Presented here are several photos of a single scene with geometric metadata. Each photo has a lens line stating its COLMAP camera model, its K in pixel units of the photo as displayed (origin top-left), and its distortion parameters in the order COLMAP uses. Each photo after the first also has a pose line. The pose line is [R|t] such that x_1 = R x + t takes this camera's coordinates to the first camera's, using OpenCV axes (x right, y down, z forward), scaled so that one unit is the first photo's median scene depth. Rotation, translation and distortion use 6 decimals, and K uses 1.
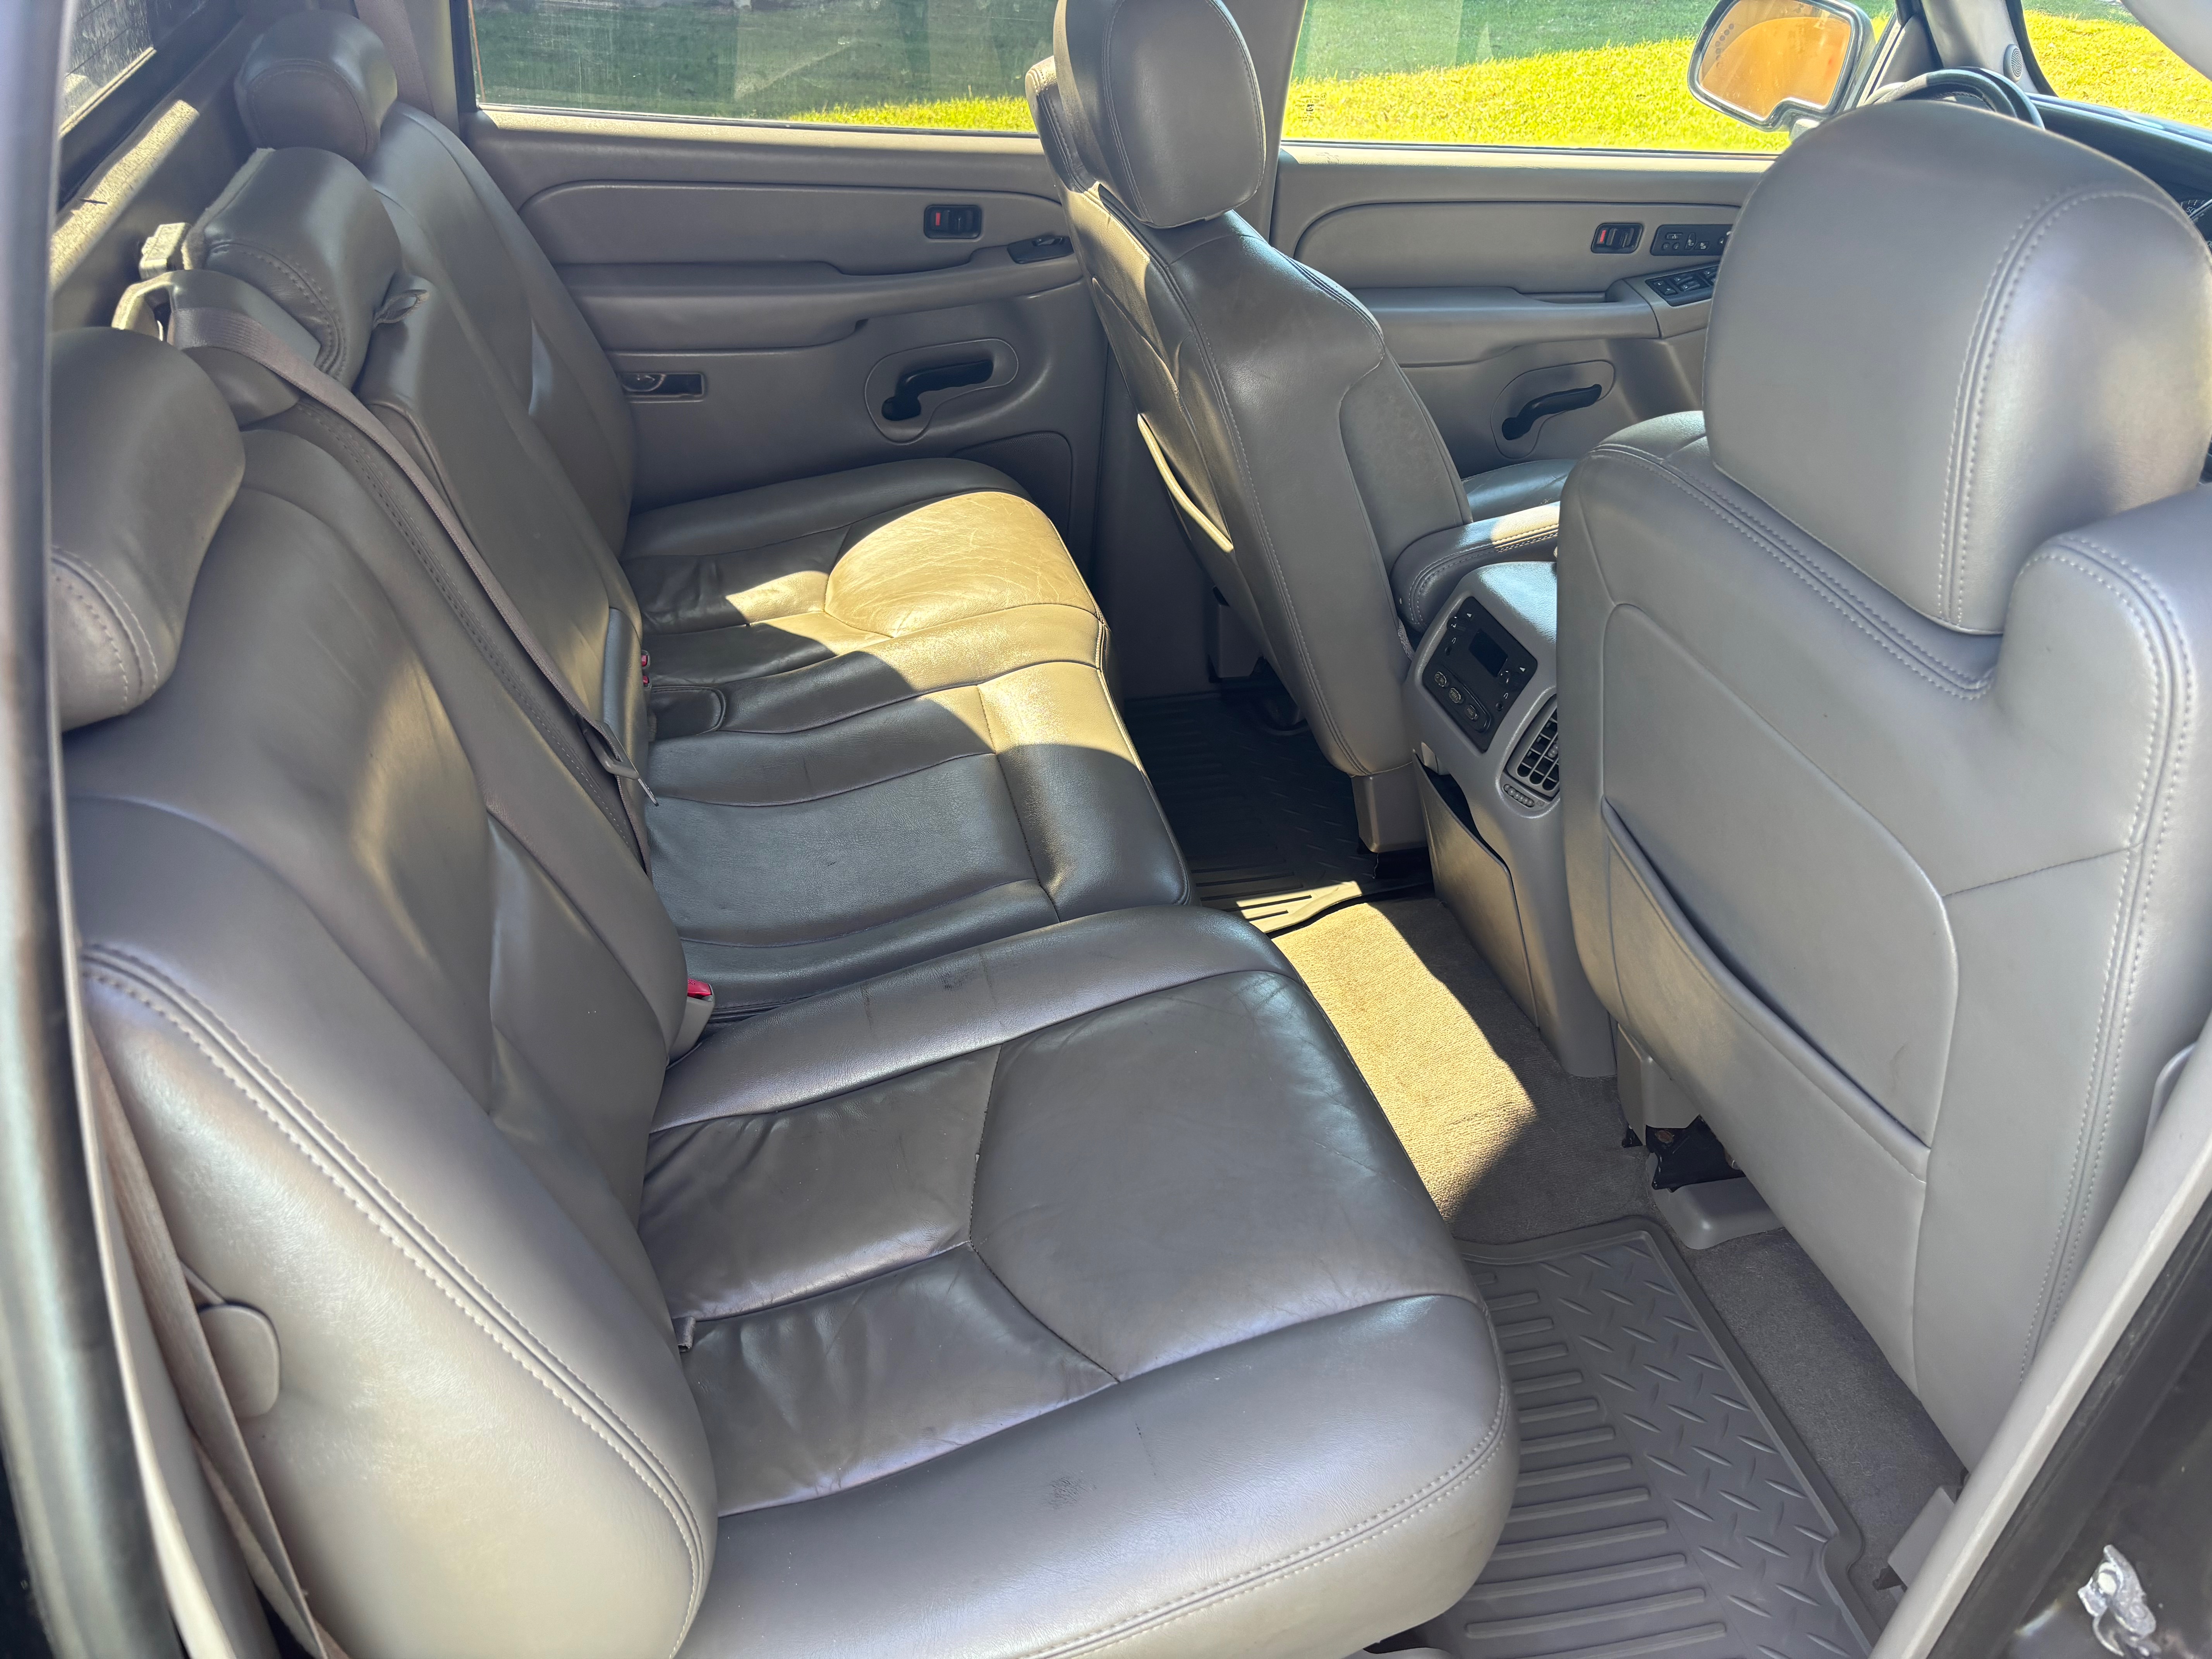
lens RADIAL K [[1674.9, 0, 1100.6], [0, 1674.9, 808.2], [0, 0, 1]] dist [0.039337, -0.038652]
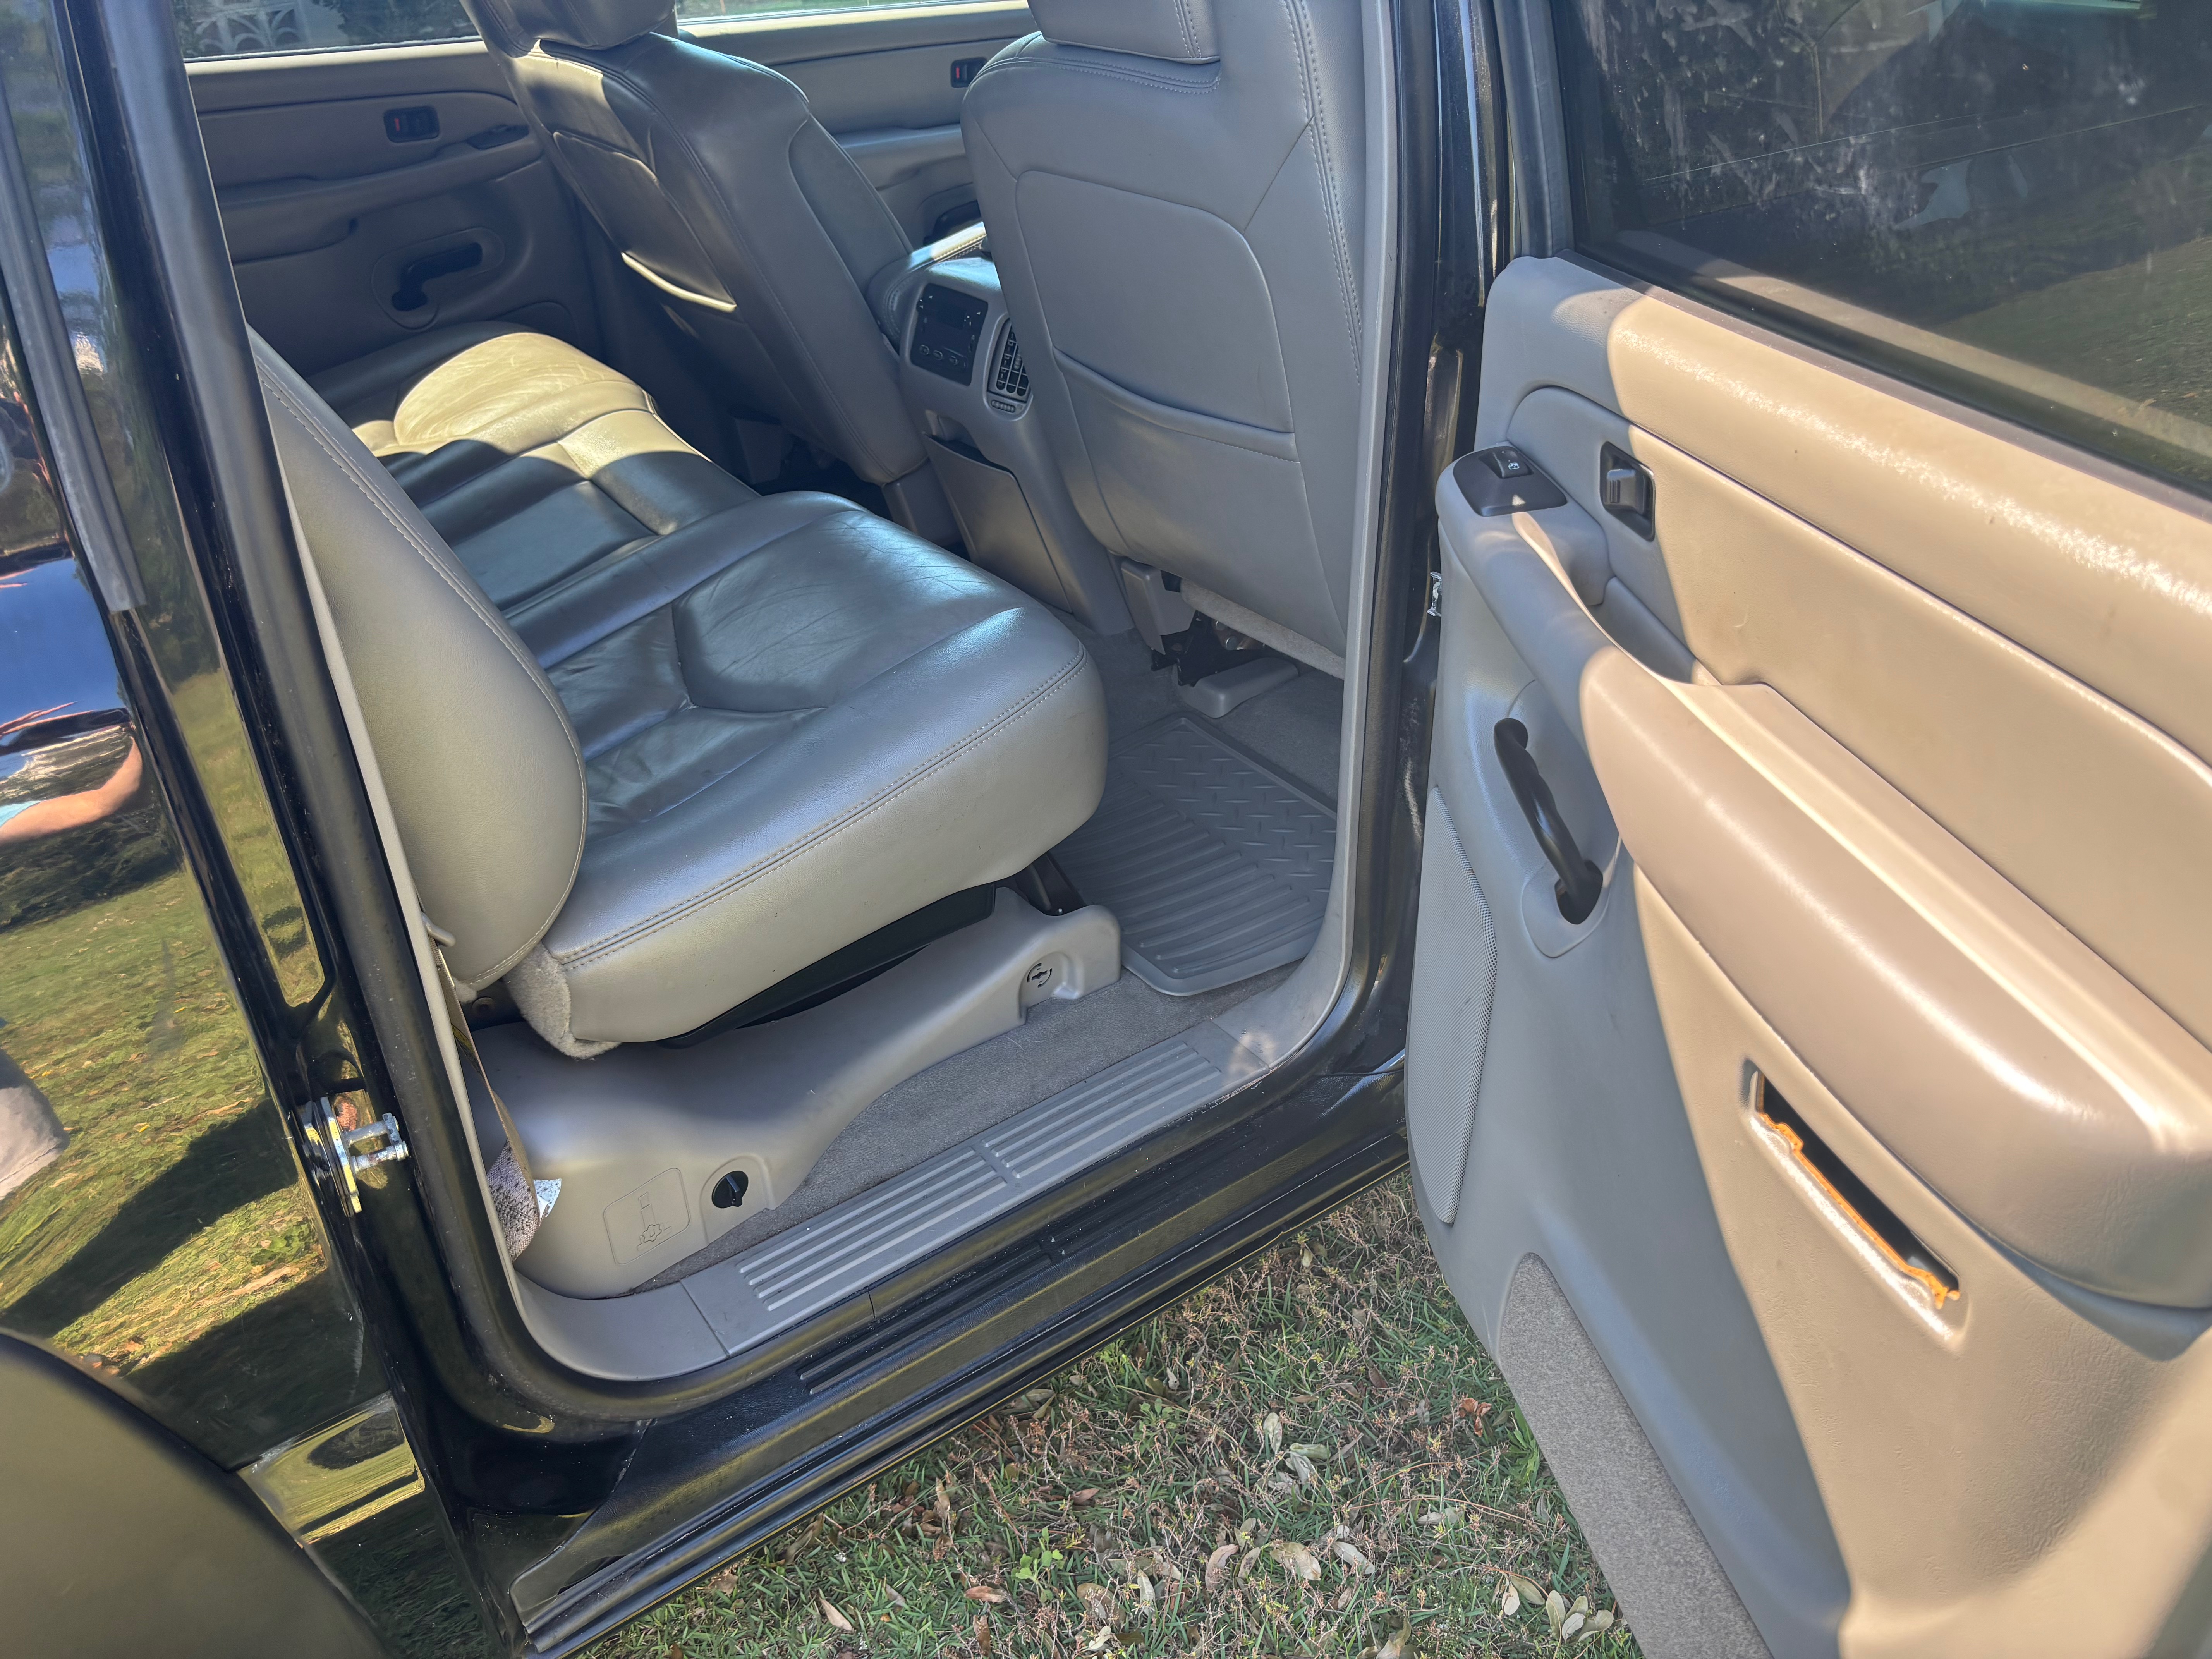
lens RADIAL K [[1674.9, 0, 1096.5], [0, 1674.9, 846.5], [0, 0, 1]] dist [0.039337, -0.038652]
pose [[0.929554, -0.267601, 0.253611, -0.097474], [0.273465, 0.961800, 0.012533, 0.293822], [-0.247277, 0.057704, 0.967225, -0.243516]]
